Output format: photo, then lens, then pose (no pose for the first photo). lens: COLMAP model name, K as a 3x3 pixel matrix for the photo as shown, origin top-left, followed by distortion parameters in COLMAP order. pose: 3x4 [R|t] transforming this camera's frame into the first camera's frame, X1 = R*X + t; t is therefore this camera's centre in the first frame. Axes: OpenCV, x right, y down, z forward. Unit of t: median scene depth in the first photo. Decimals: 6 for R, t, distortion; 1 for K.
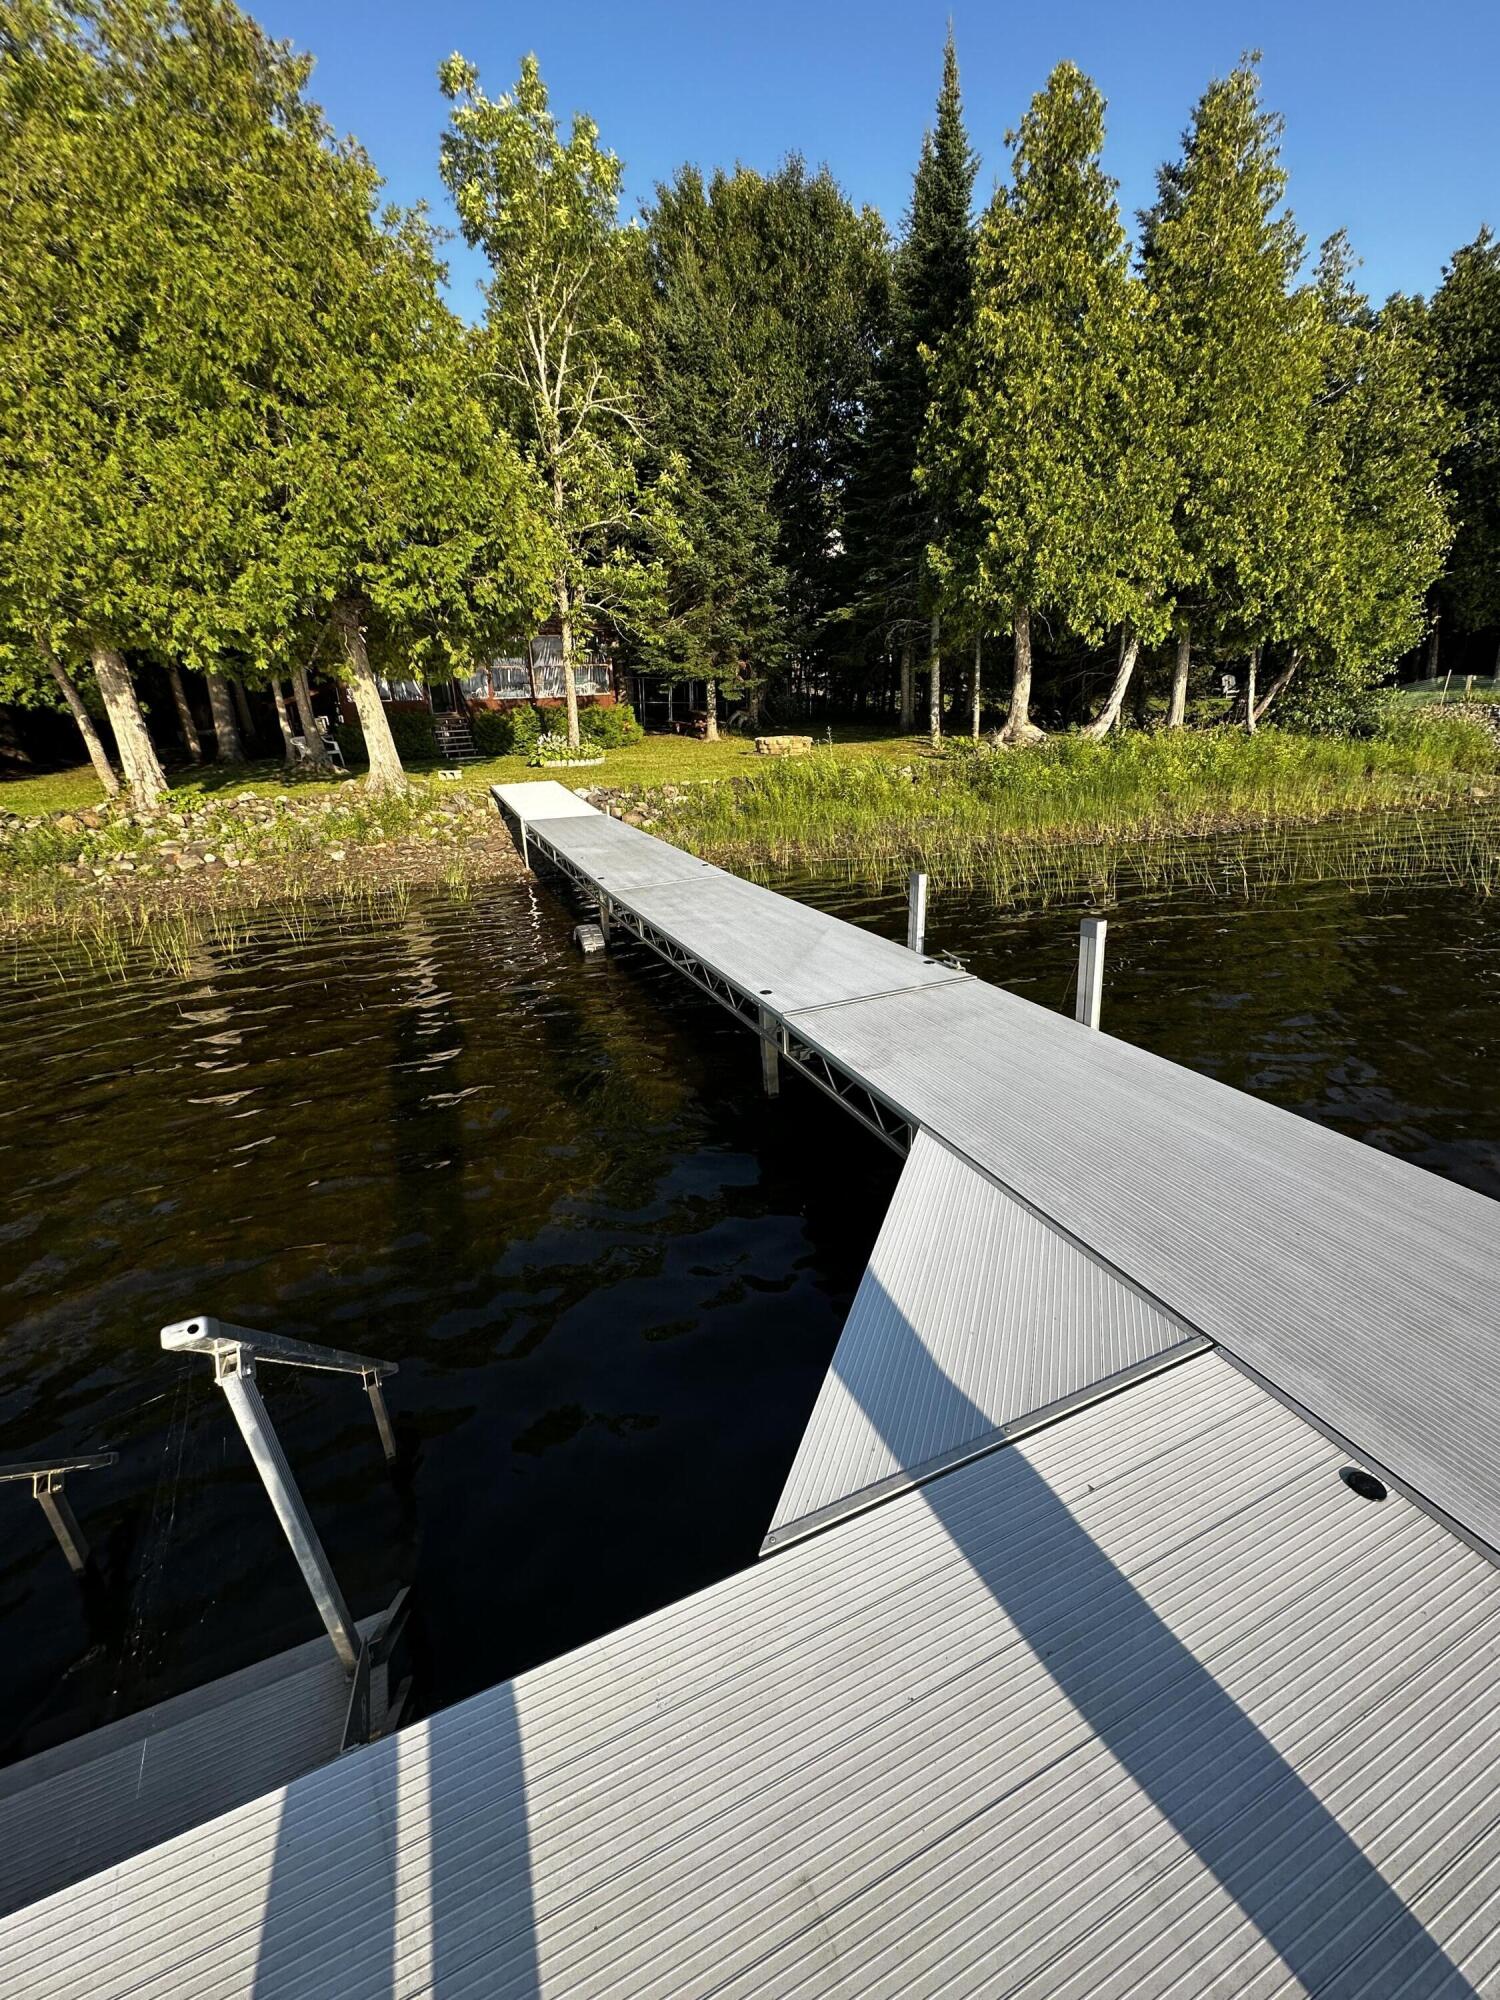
lens RADIAL K [[793.8, 0, 749.8], [0, 793.8, 1001.5], [0, 0, 1]] dist [-0.001902, 0.000883]
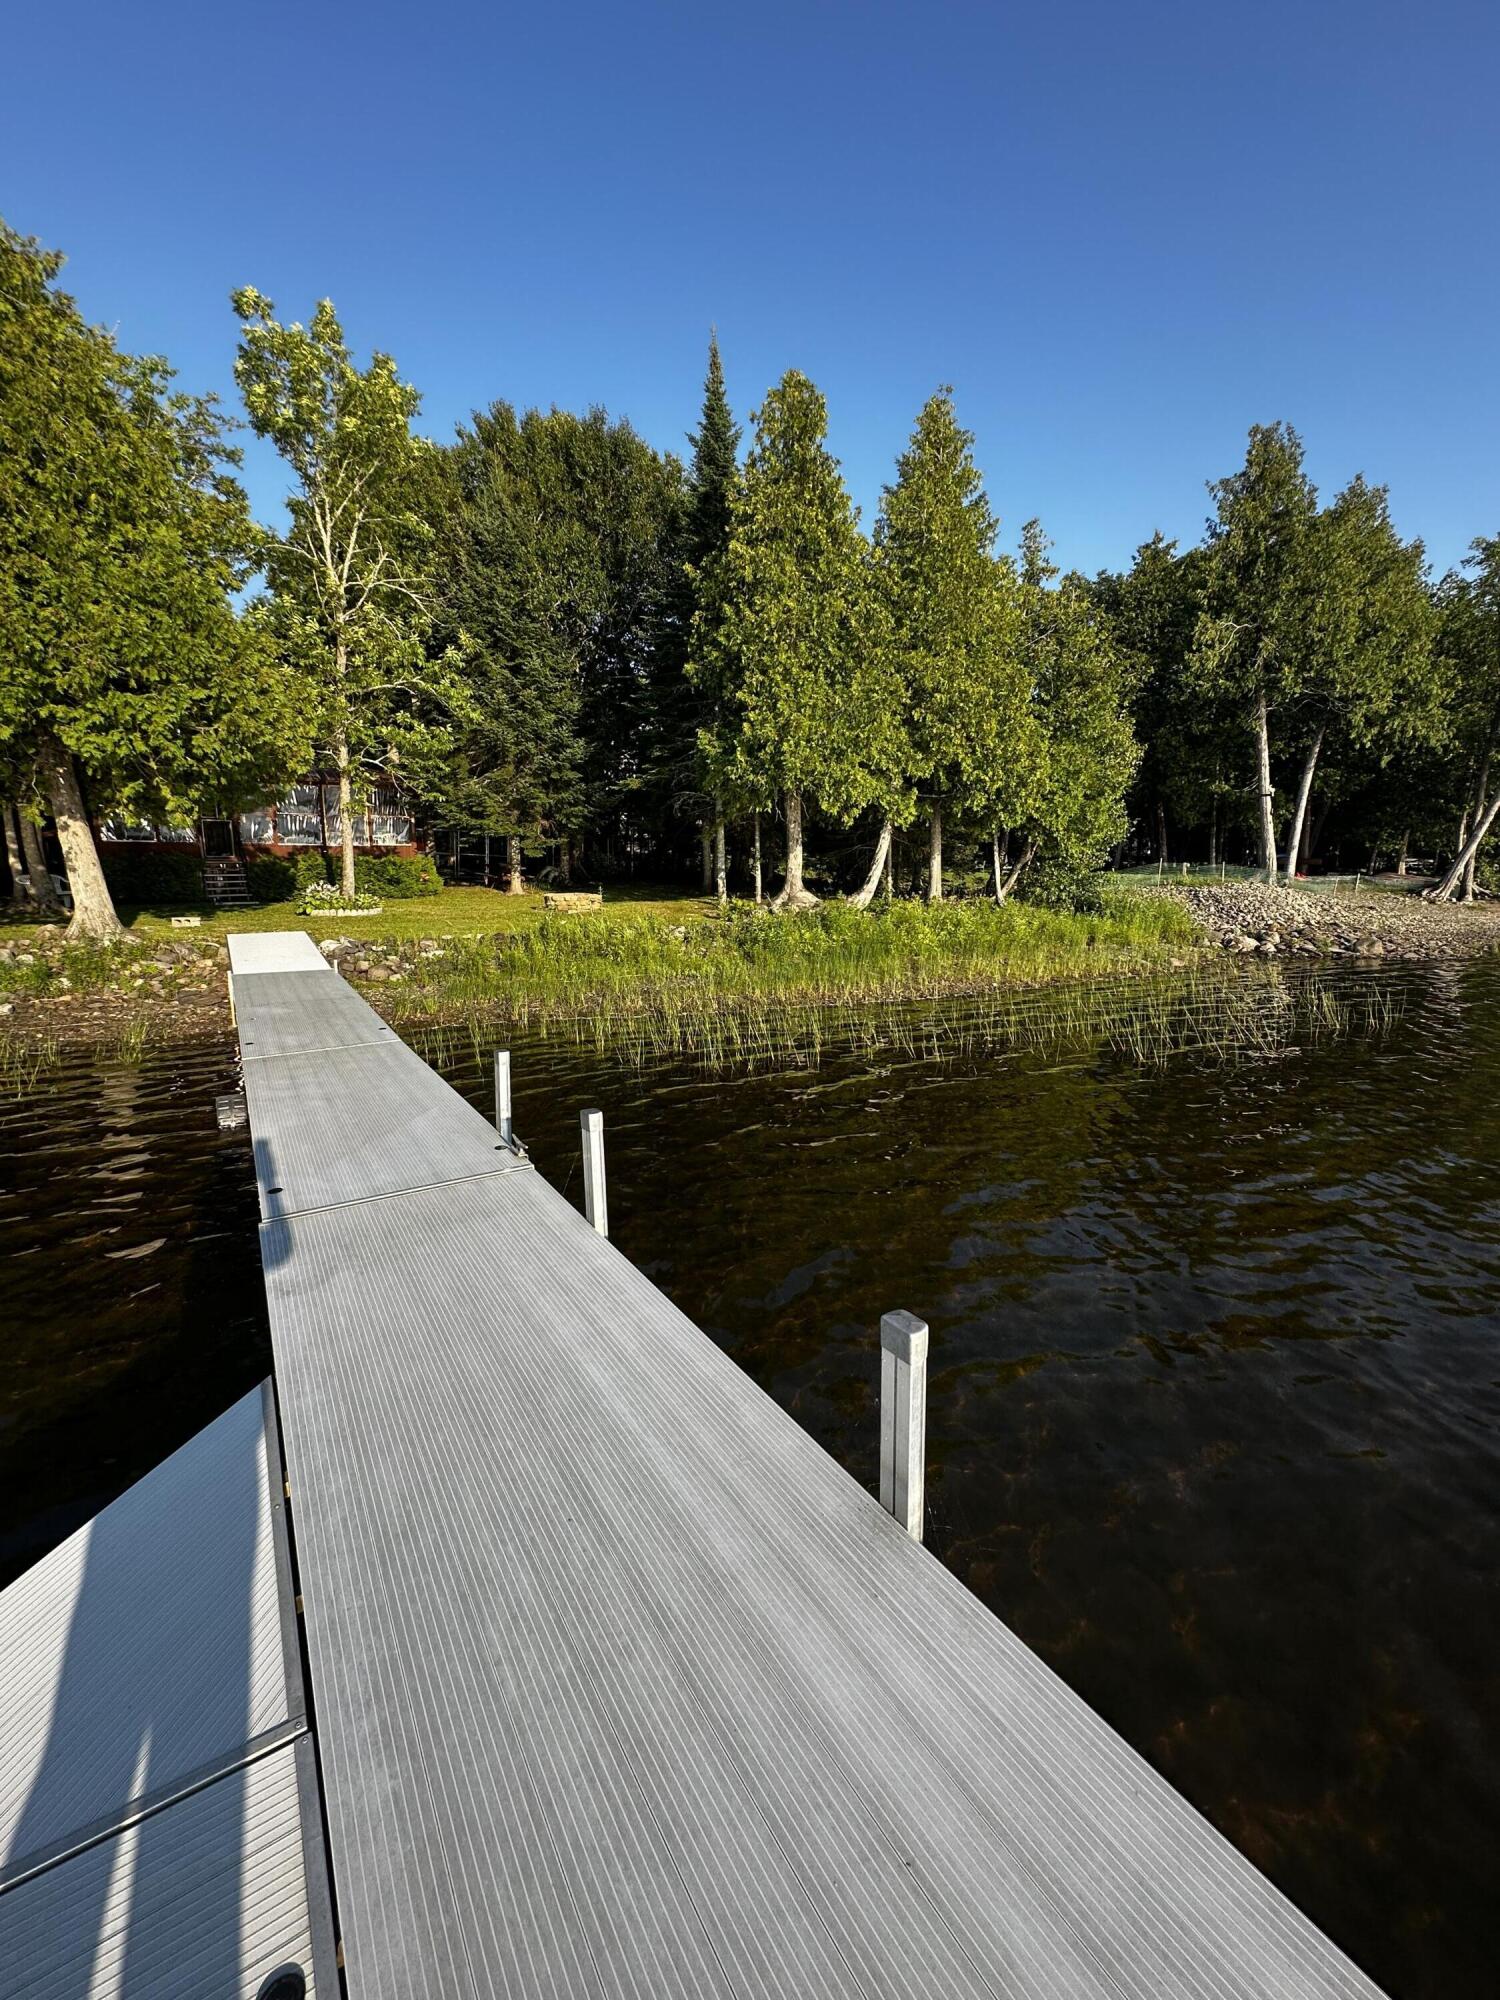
lens RADIAL K [[793.8, 0, 744.3], [0, 793.8, 1005.1], [0, 0, 1]] dist [-0.001902, 0.000883]
pose [[0.984956, 0.010606, 0.172478, 0.116273], [0.020218, 0.984187, -0.175975, -0.014965], [-0.171617, 0.176815, 0.969167, 0.007905]]
